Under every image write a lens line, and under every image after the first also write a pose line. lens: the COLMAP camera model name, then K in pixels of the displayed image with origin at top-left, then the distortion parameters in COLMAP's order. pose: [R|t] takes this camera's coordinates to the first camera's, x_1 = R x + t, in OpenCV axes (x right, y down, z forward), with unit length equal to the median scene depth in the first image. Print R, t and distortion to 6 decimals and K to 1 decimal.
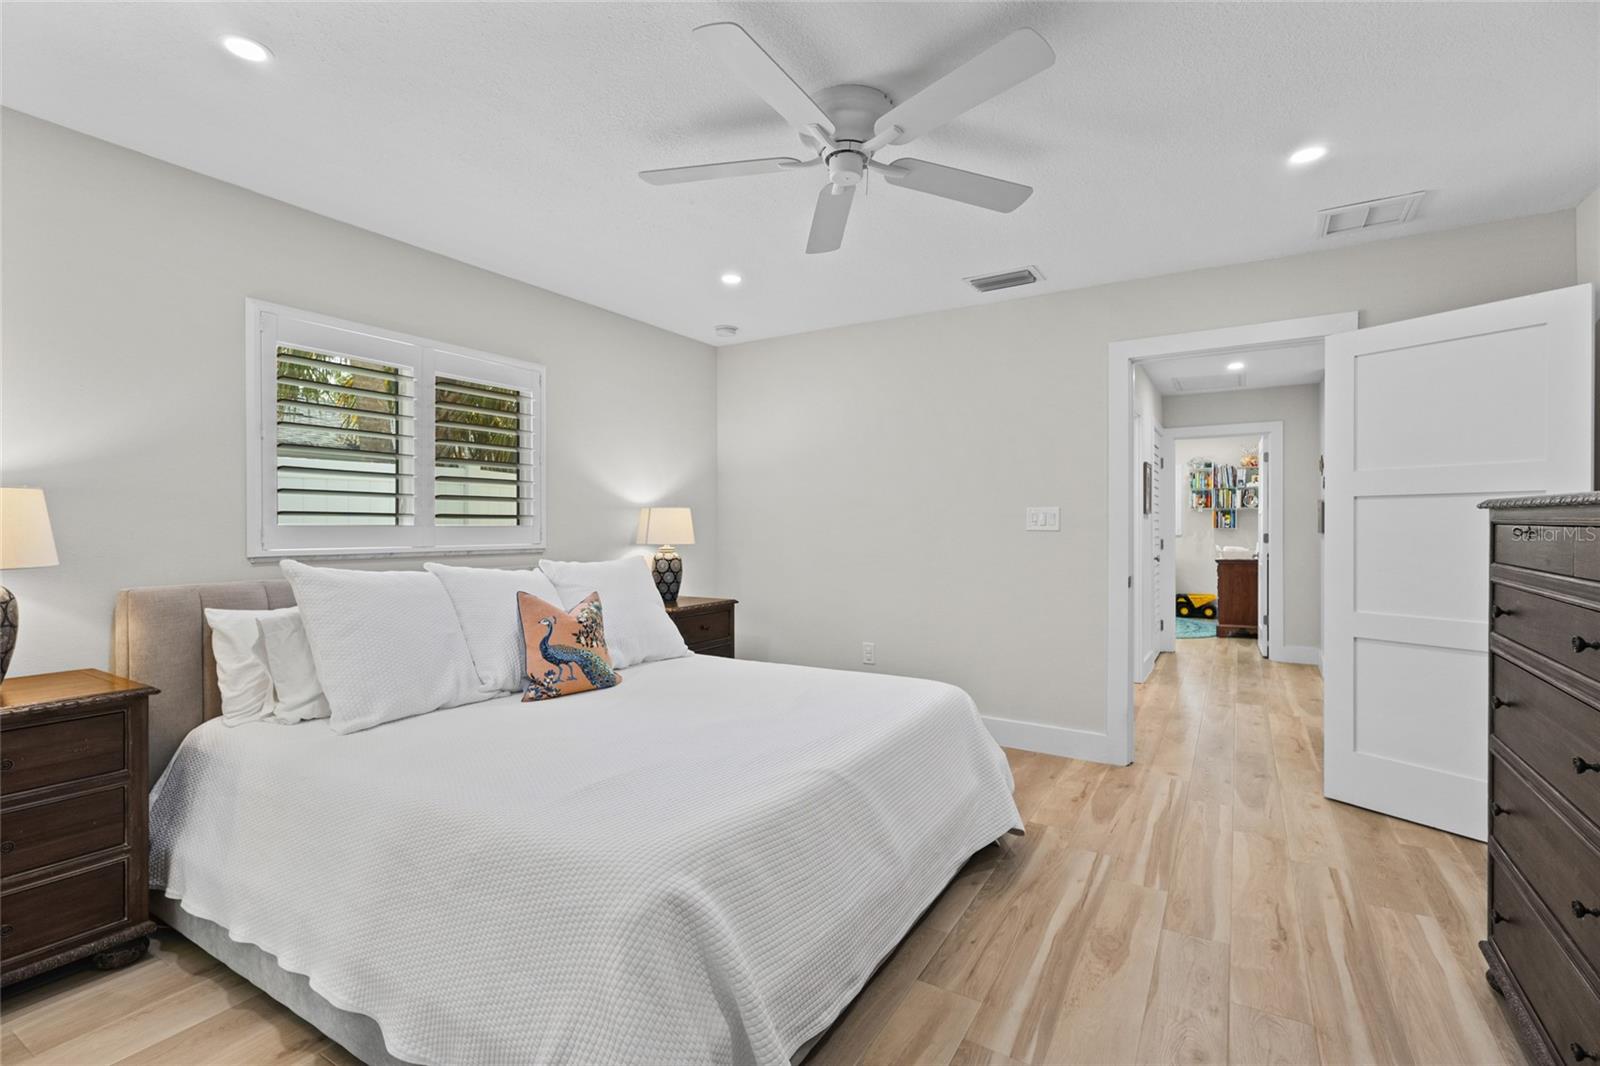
lens RADIAL K [[734.6, 0, 797.0], [0, 734.6, 530.0], [0, 0, 1]] dist [-0.001401, 0.000379]
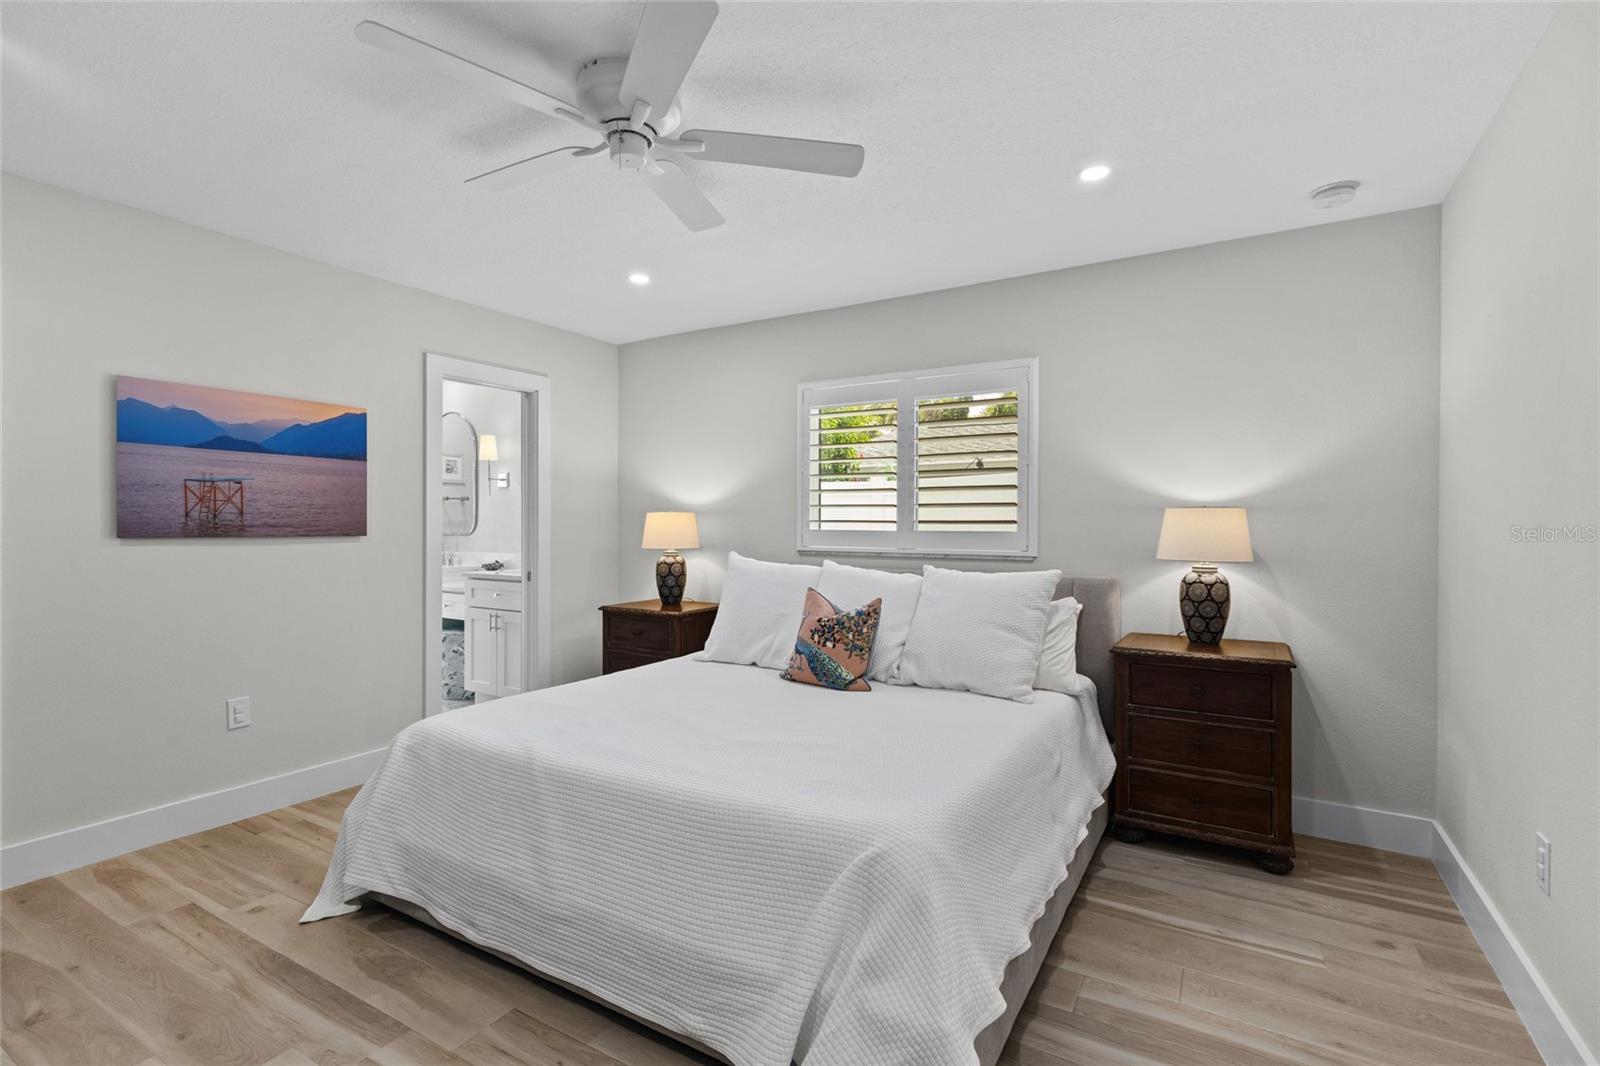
lens RADIAL K [[734.6, 0, 797.0], [0, 734.6, 530.0], [0, 0, 1]] dist [-0.001401, 0.000379]
pose [[0.008535, 0.011434, -0.999898, 0.826162], [-0.008561, 0.999899, 0.011361, -0.022665], [0.999927, 0.008463, 0.008632, 0.998116]]
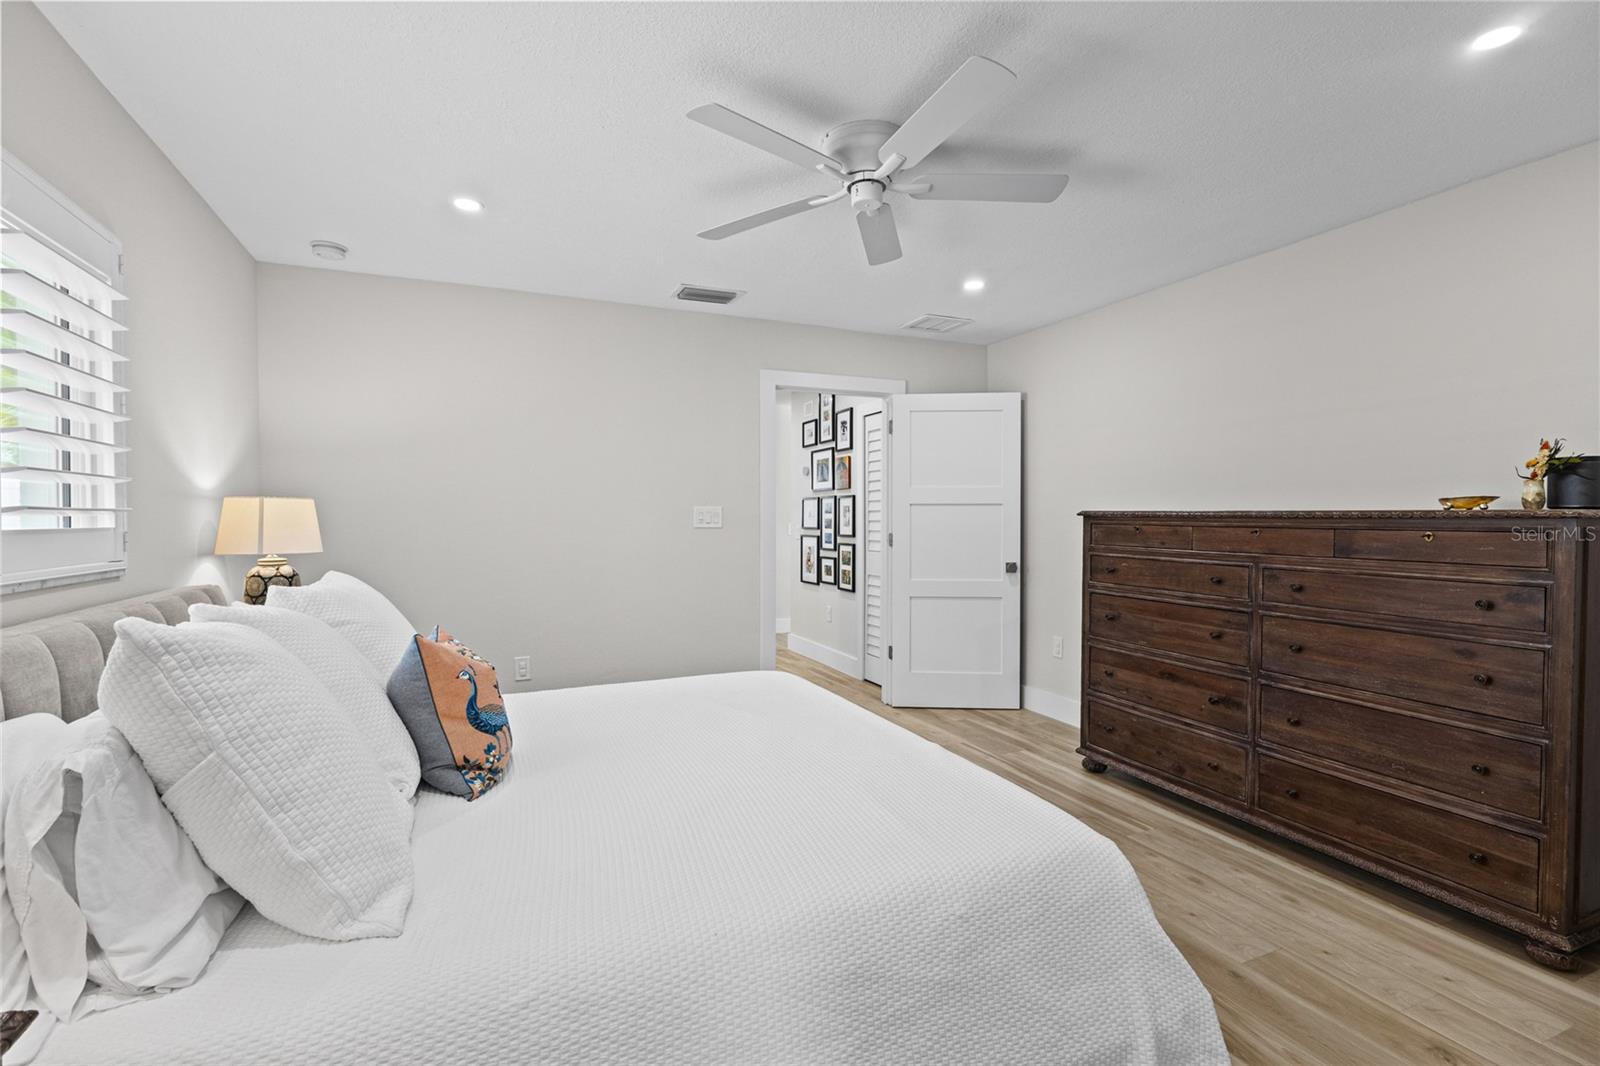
lens RADIAL K [[734.6, 0, 797.0], [0, 734.6, 530.0], [0, 0, 1]] dist [-0.001401, 0.000379]
pose [[0.568201, -0.011558, 0.822808, -0.722346], [0.003811, 0.999928, 0.011415, -0.011639], [-0.822881, -0.003350, 0.568204, 0.383924]]
